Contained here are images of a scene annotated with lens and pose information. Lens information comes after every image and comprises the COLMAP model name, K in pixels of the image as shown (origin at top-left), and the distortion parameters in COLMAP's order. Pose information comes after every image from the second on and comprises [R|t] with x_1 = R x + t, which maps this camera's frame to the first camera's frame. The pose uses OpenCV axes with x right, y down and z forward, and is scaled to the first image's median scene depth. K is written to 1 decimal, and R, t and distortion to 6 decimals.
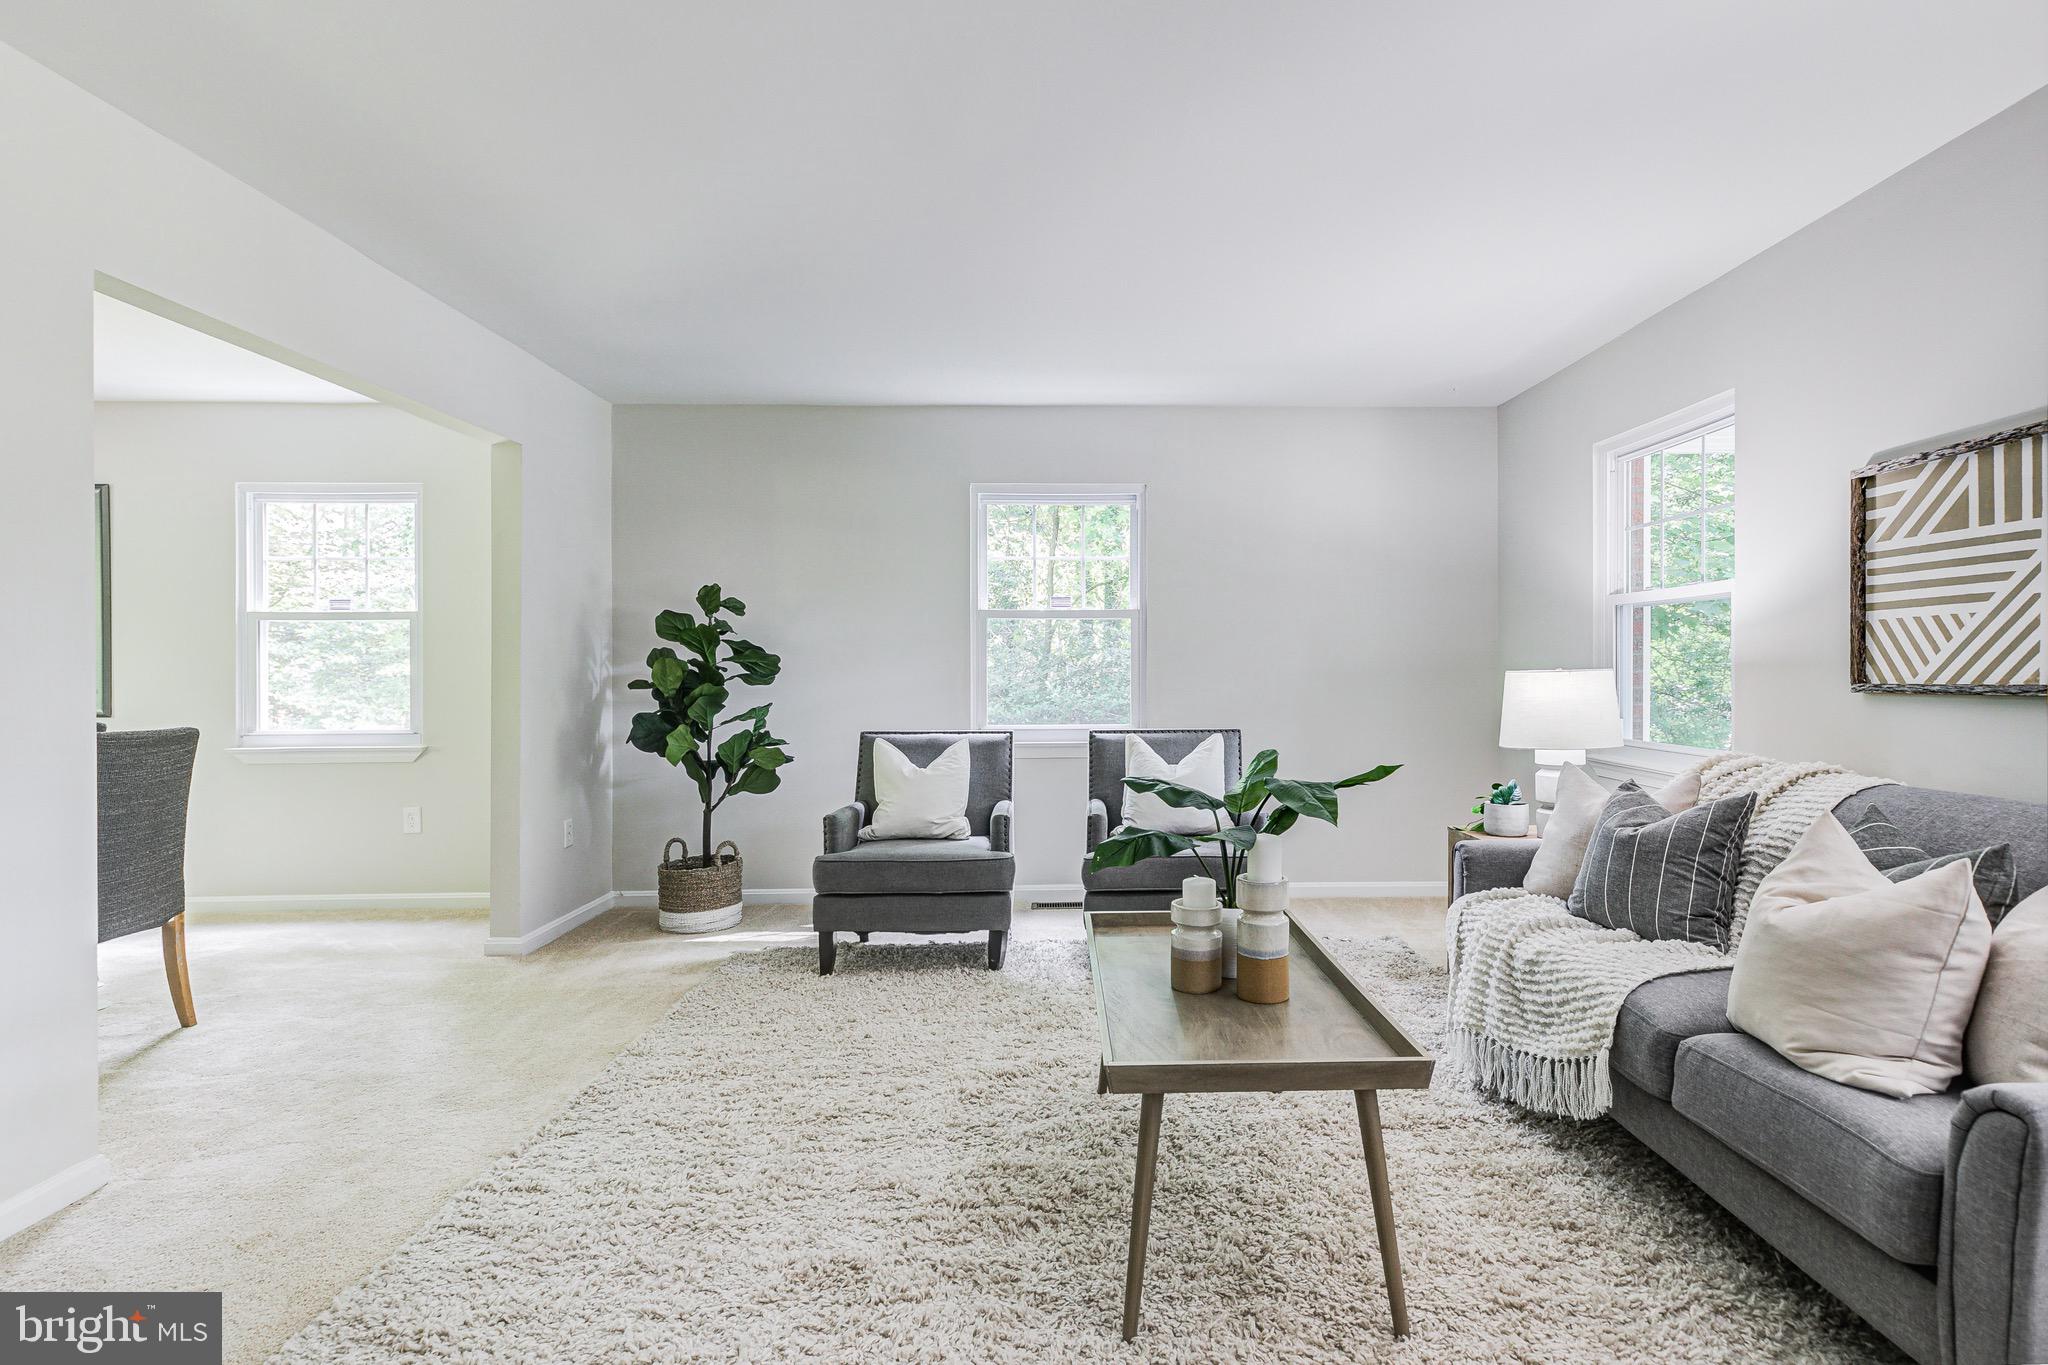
lens RADIAL K [[996.8, 0, 1032.3], [0, 996.8, 678.8], [0, 0, 1]] dist [0.005938, 0.002336]
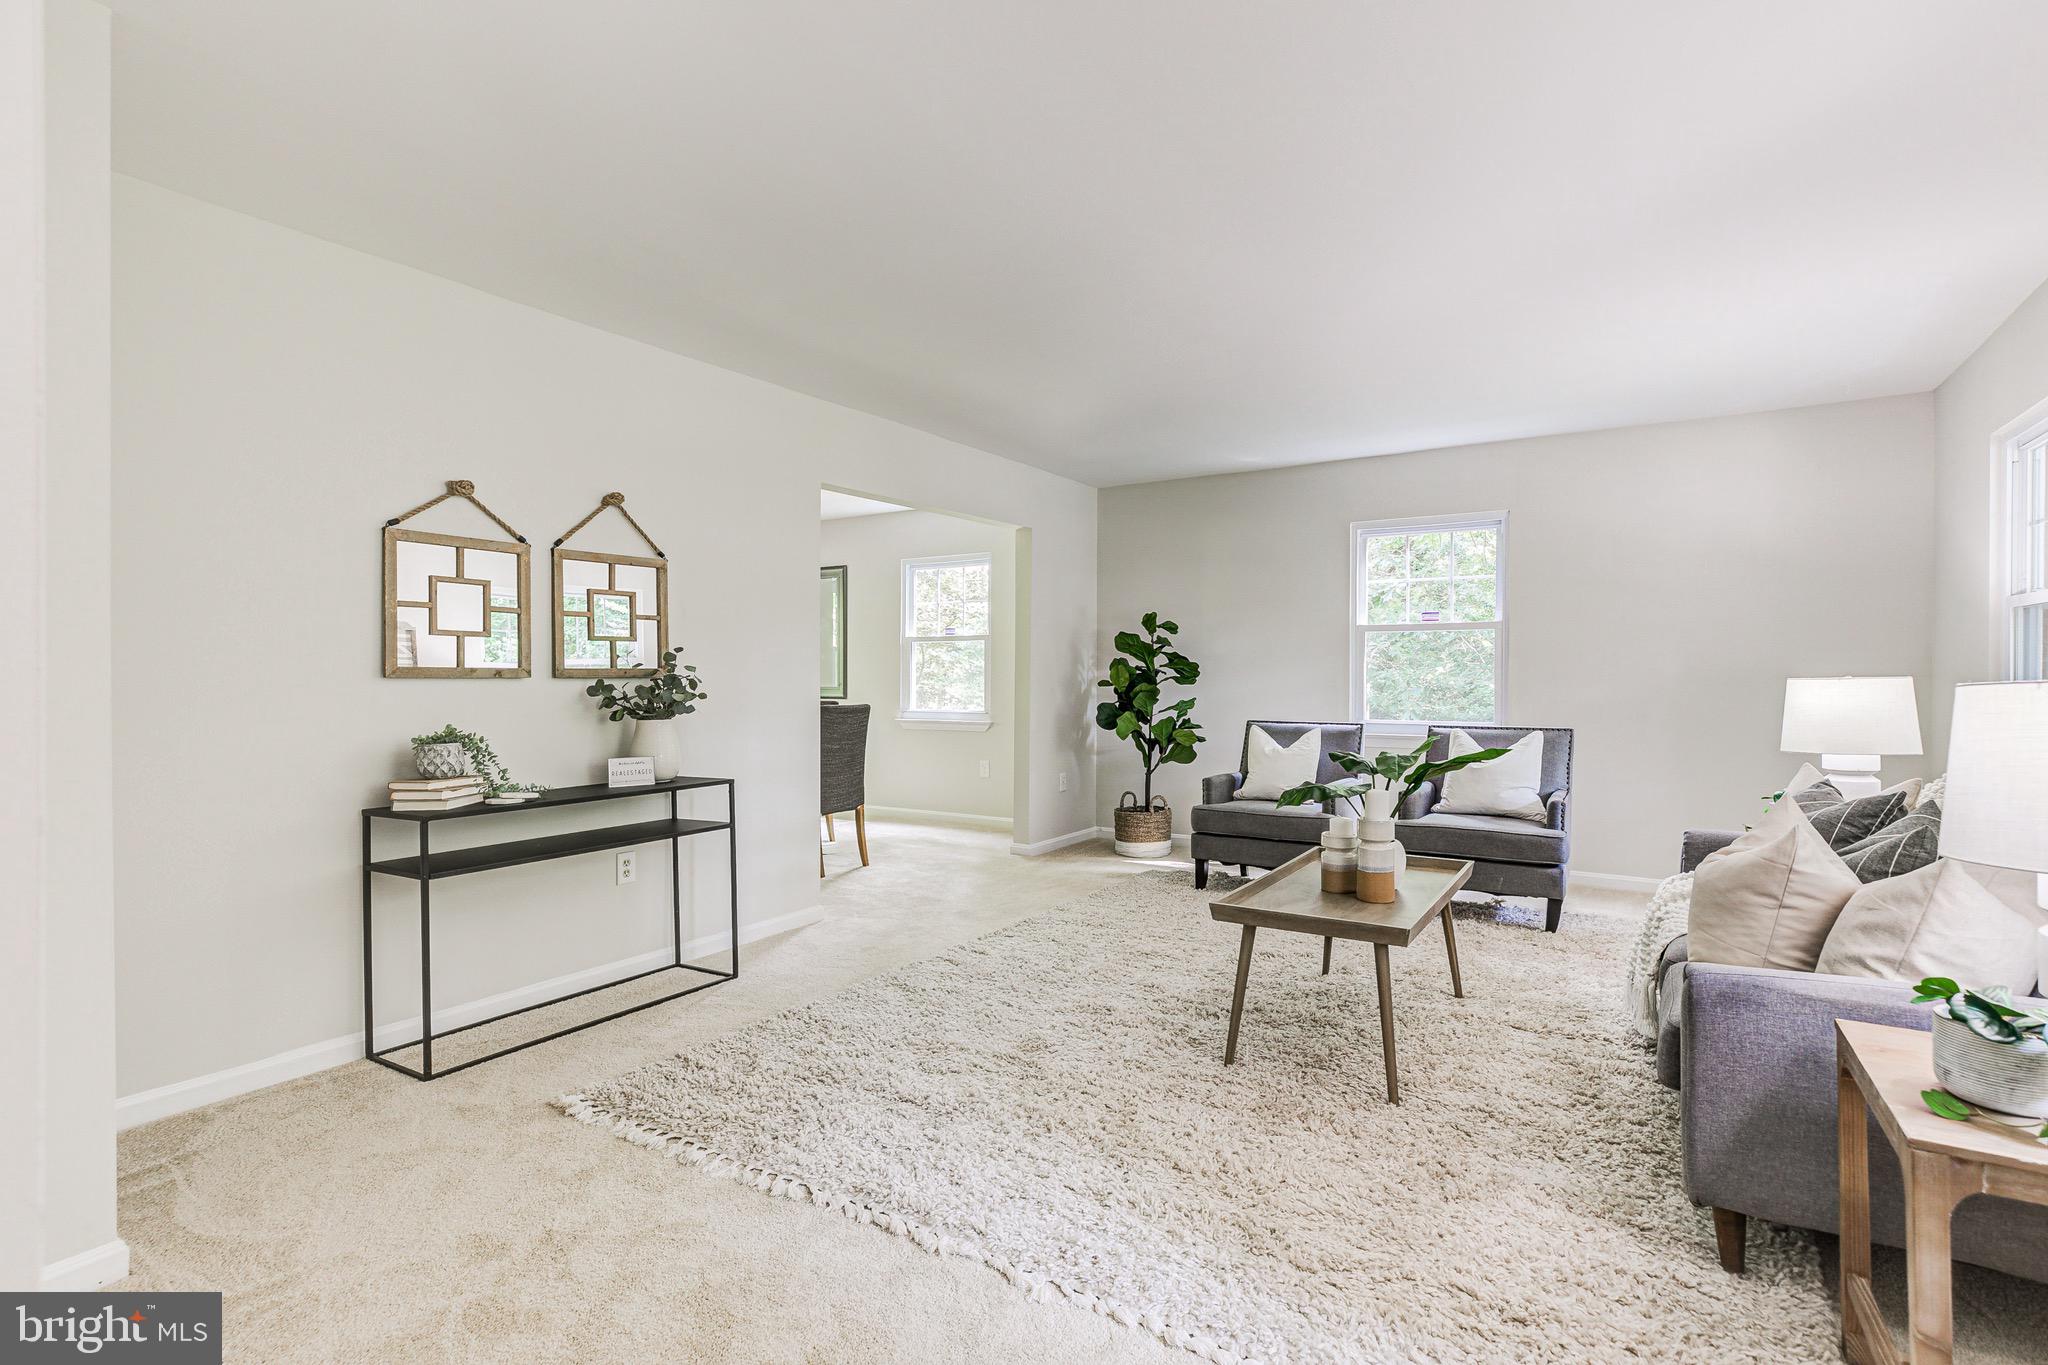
lens RADIAL K [[996.8, 0, 1028.1], [0, 996.8, 681.2], [0, 0, 1]] dist [0.005938, 0.002336]
pose [[0.825773, 0.008046, -0.563946, 0.347452], [-0.006202, 0.999967, 0.005185, -0.004302], [0.563969, -0.000784, 0.825796, -0.274706]]
